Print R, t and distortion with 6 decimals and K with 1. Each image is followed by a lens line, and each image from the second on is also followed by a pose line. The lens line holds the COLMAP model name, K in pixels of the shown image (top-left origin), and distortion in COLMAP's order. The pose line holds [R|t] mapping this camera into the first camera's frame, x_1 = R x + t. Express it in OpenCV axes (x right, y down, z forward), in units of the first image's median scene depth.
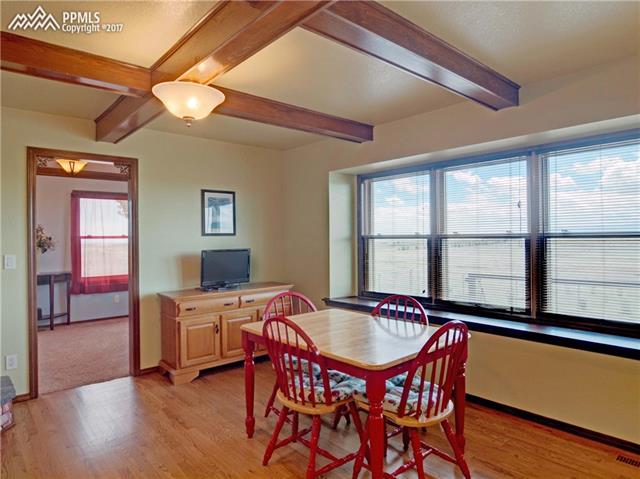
lens RADIAL K [[401.5, 0, 320.0], [0, 401.5, 239.5], [0, 0, 1]] dist [0.058334, -0.000282]
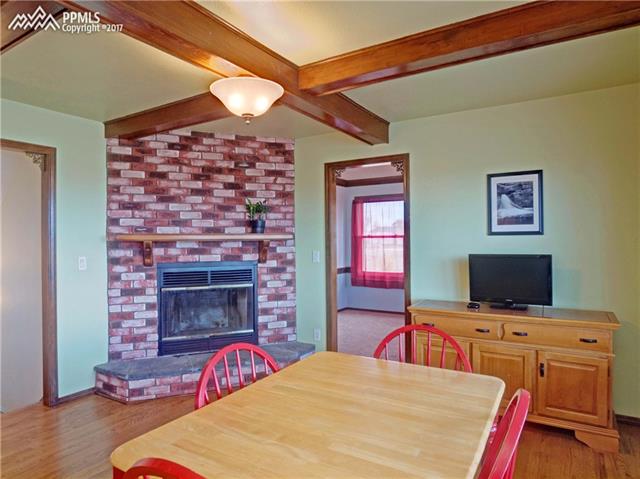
lens RADIAL K [[401.5, 0, 320.0], [0, 401.5, 239.5], [0, 0, 1]] dist [0.058334, -0.000282]
pose [[0.293745, 0.019390, -0.955687, 0.395628], [-0.011335, 0.999795, 0.016801, -0.011114], [0.955817, 0.005897, 0.293904, 0.527695]]
